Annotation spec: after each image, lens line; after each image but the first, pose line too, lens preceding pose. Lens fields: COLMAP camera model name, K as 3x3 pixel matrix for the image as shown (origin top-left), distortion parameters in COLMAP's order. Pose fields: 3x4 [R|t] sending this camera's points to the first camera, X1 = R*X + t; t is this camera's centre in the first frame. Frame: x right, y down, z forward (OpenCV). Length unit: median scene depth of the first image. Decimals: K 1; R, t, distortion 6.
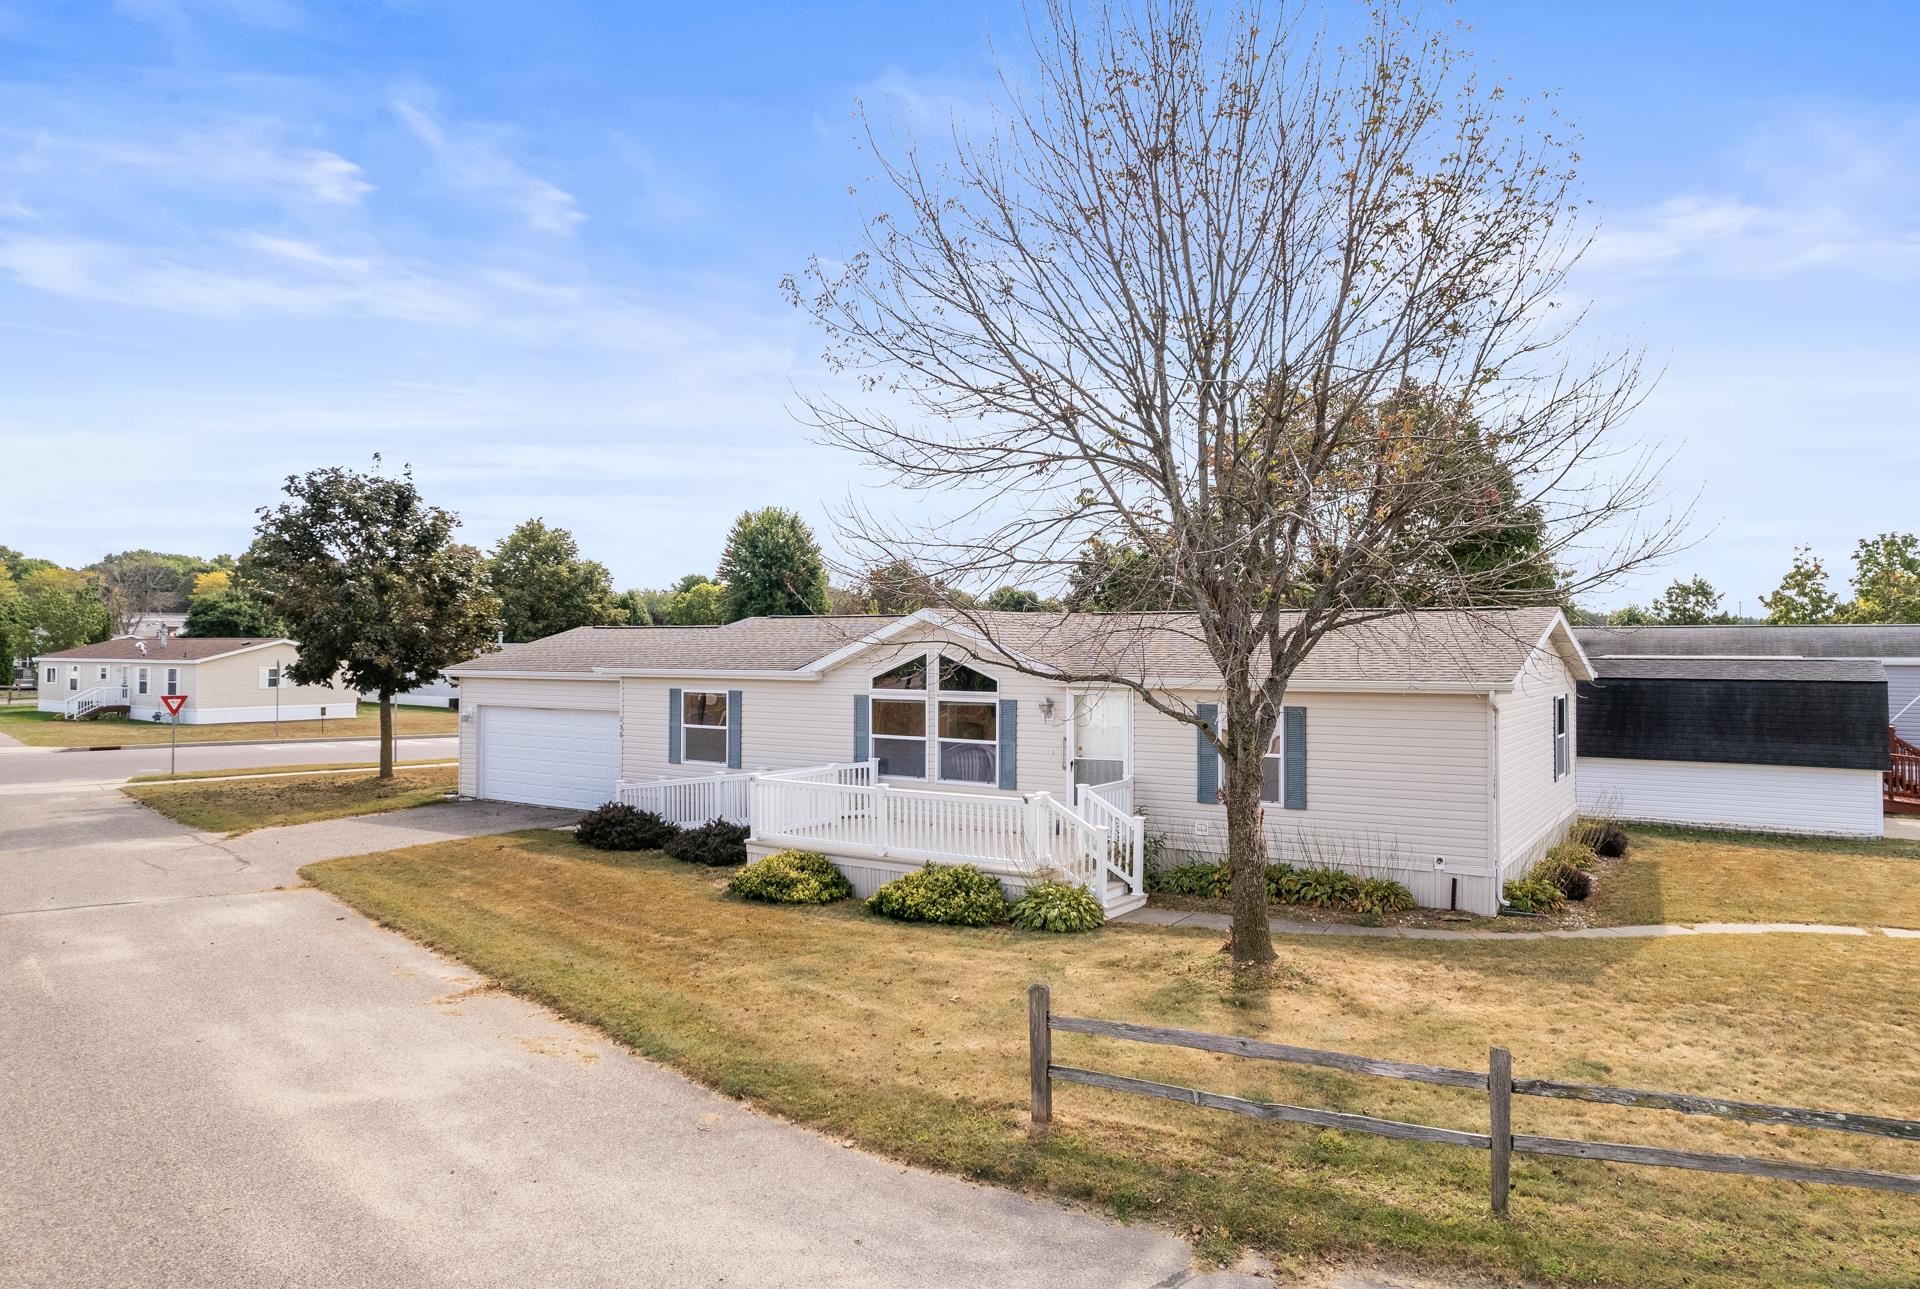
lens RADIAL K [[1256.0, 0, 970.7], [0, 1256.0, 560.0], [0, 0, 1]] dist [-0.049884, 0.031395]
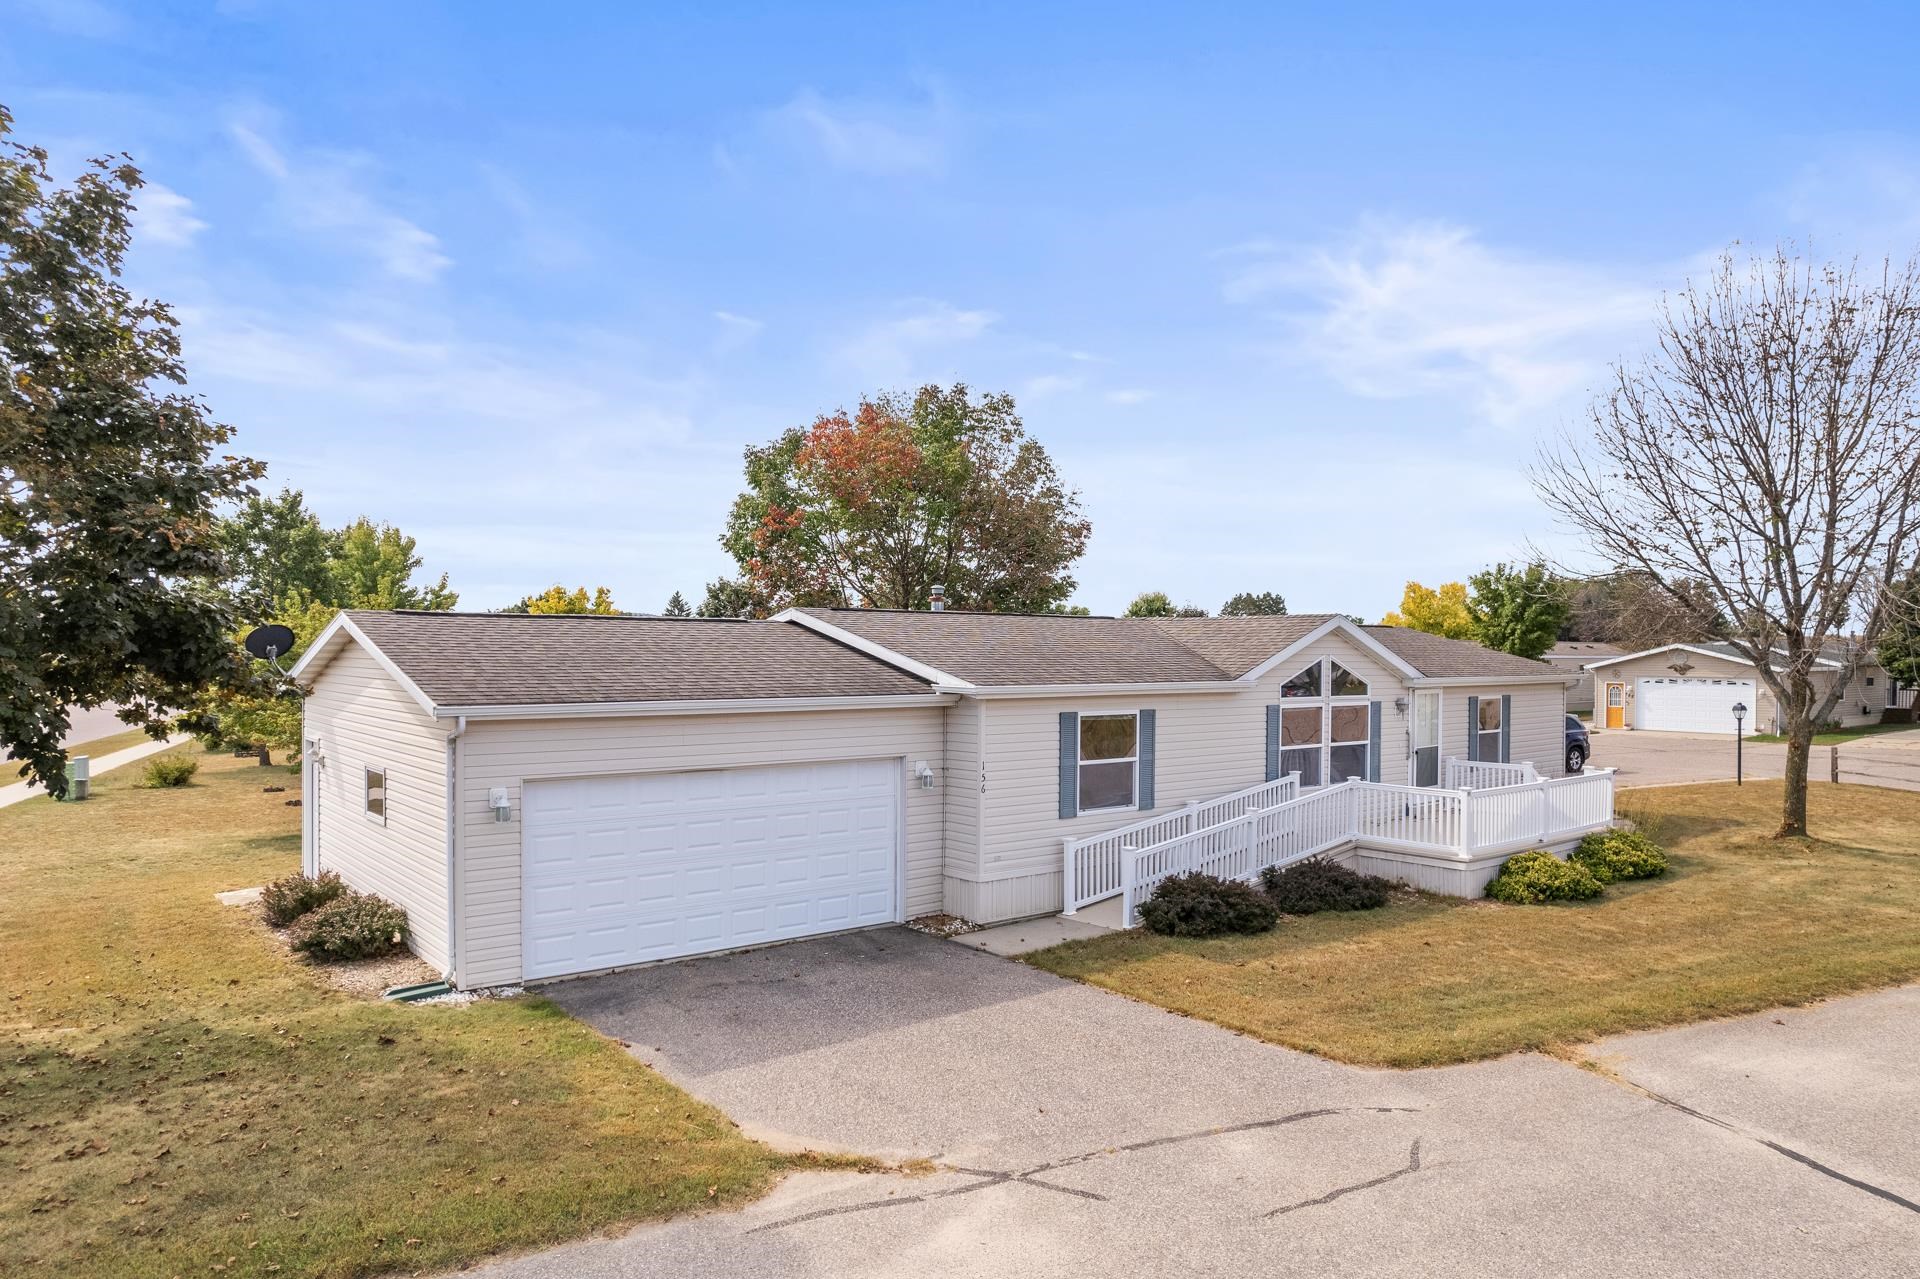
lens RADIAL K [[1219.8, 0, 973.8], [0, 1219.8, 642.9], [0, 0, 1]] dist [-0.082632, 0.073679]
pose [[0.316522, 0.006343, 0.948564, -1.034799], [-0.068536, 0.997517, 0.016199, 0.064765], [-0.946106, -0.070138, 0.316171, 0.960945]]
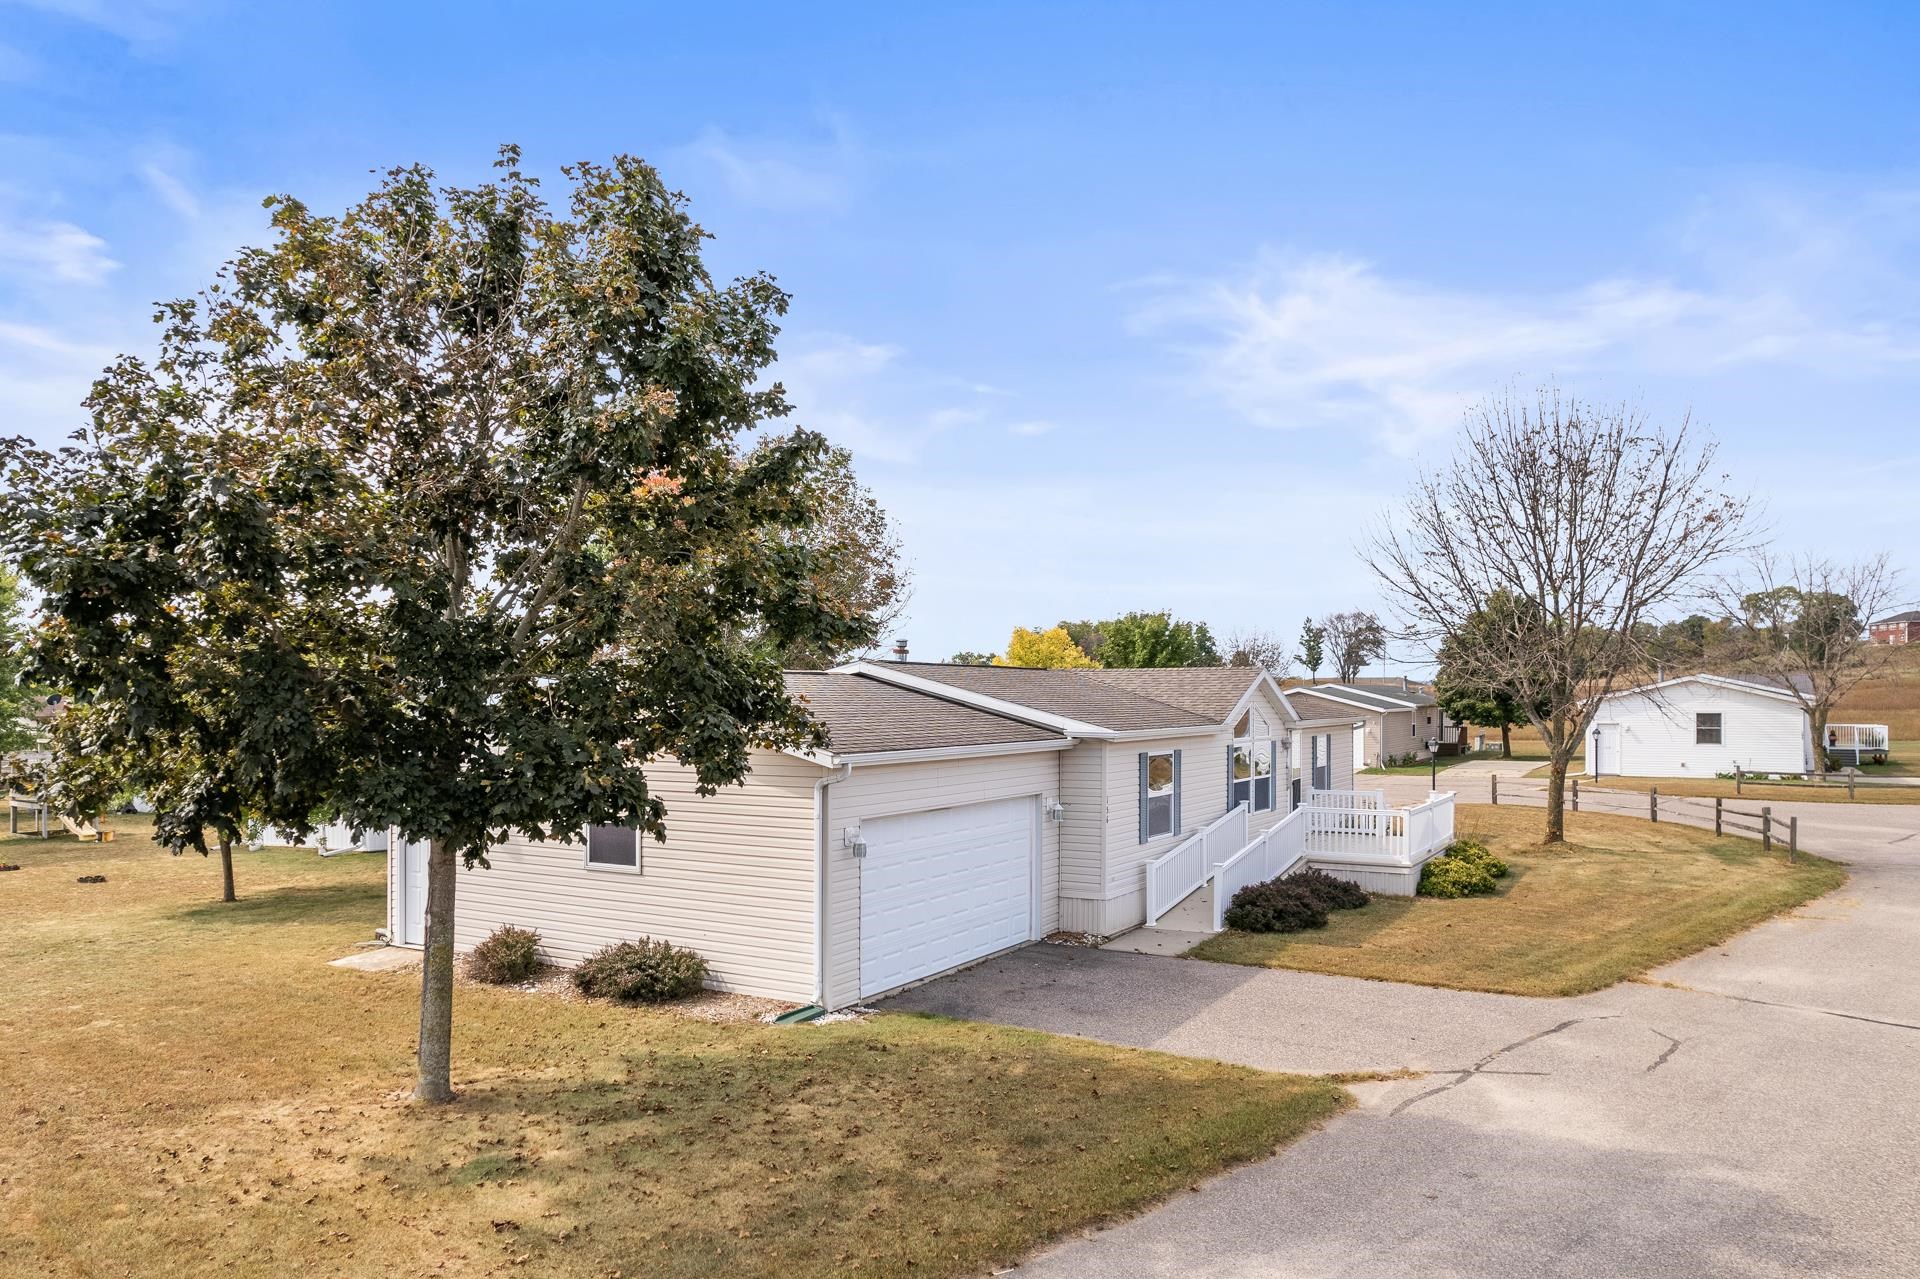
lens RADIAL K [[1328.4, 0, 885.2], [0, 1328.4, 645.0], [0, 0, 1]] dist [-0.066568, 0.056934]
pose [[-0.004932, 0.037405, 0.999288, -1.273677], [-0.068838, 0.996917, -0.037656, 0.087742], [-0.997616, -0.068975, -0.002342, 1.350685]]
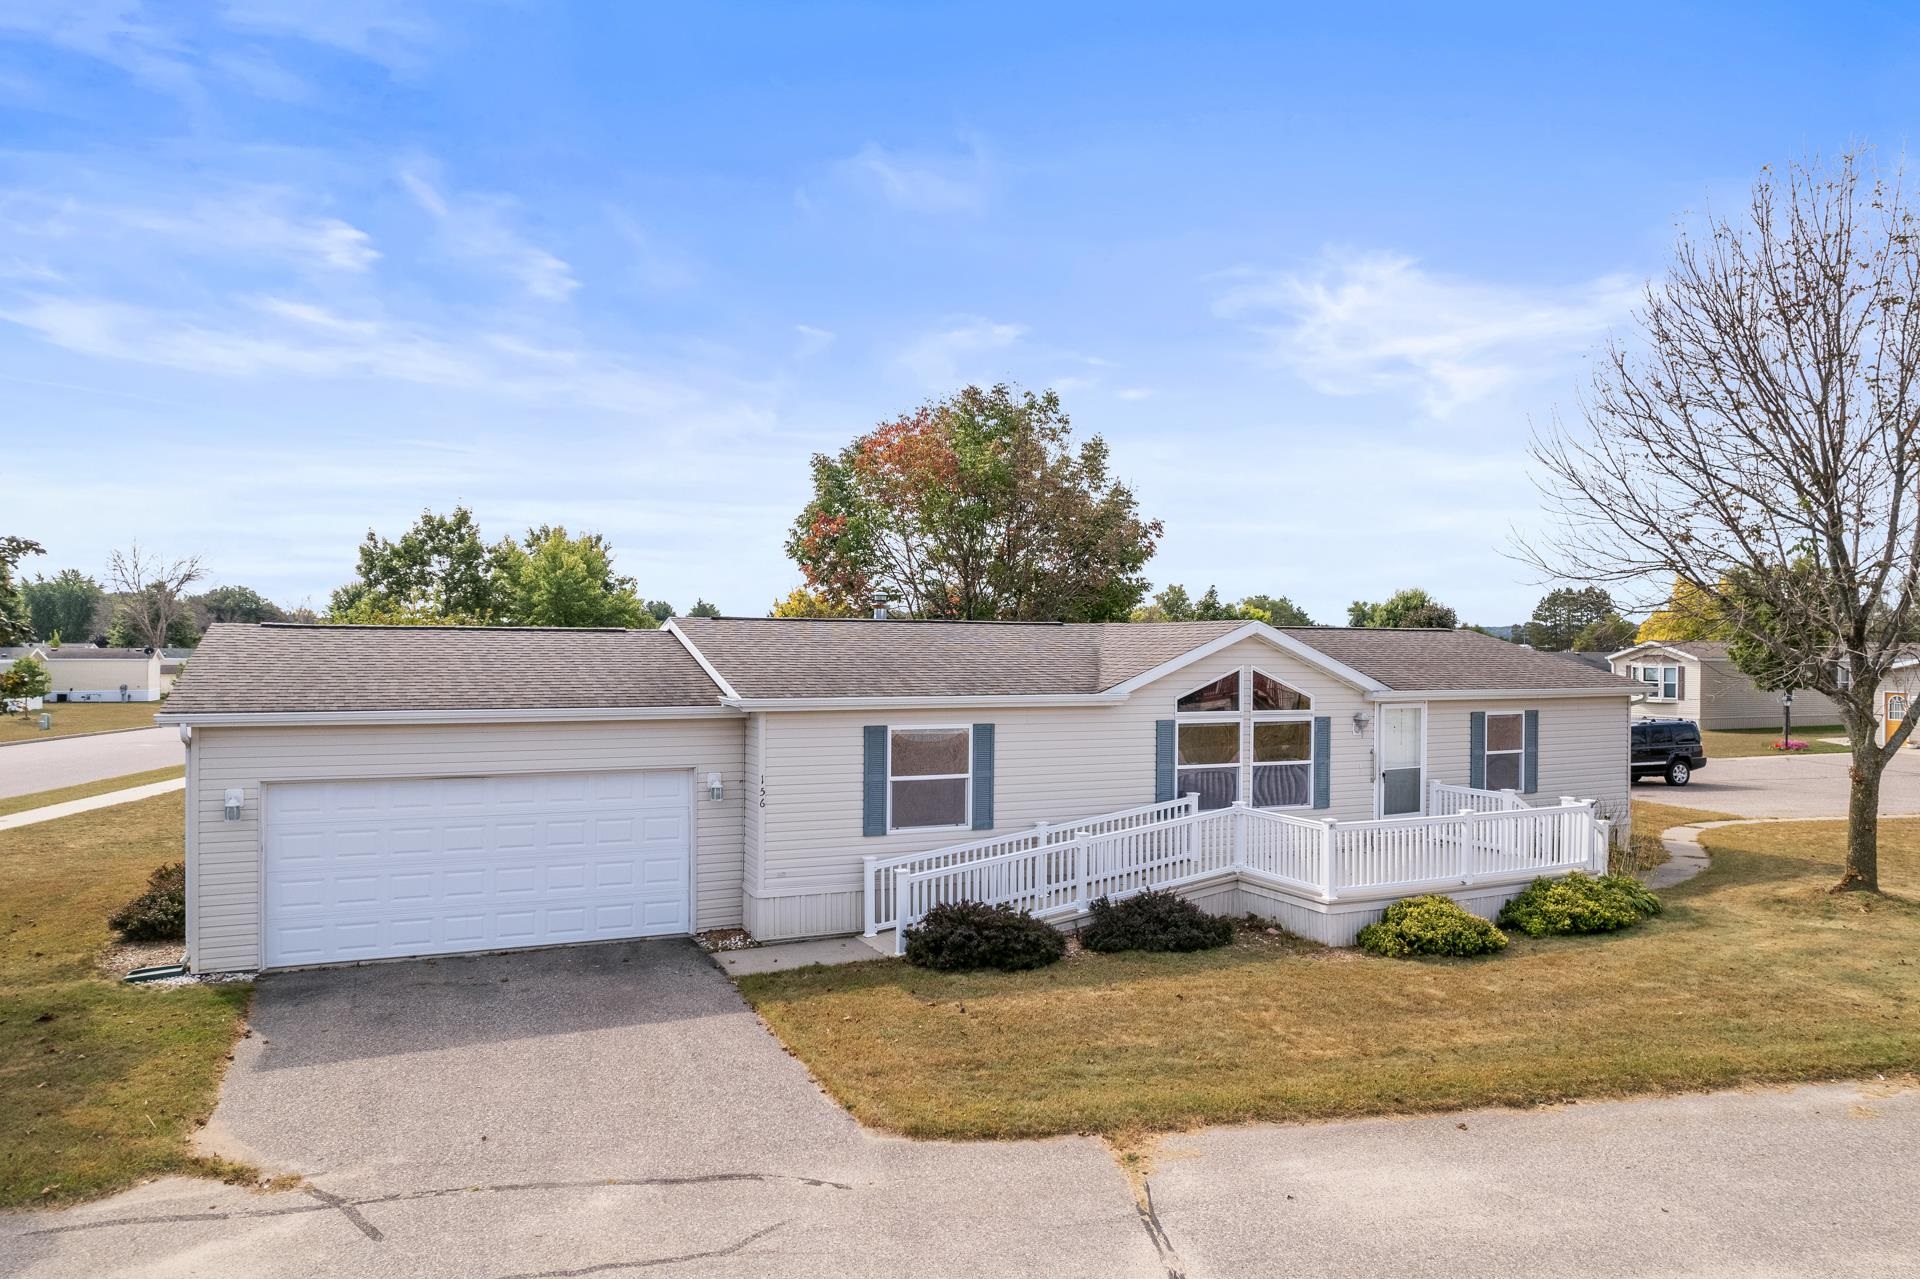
lens RADIAL K [[1219.8, 0, 973.8], [0, 1219.8, 642.9], [0, 0, 1]] dist [-0.082632, 0.073679]
pose [[0.539656, 0.005796, 0.841866, -0.871543], [-0.061516, 0.997575, 0.032565, 0.038479], [-0.839635, -0.069363, 0.538704, 0.695055]]
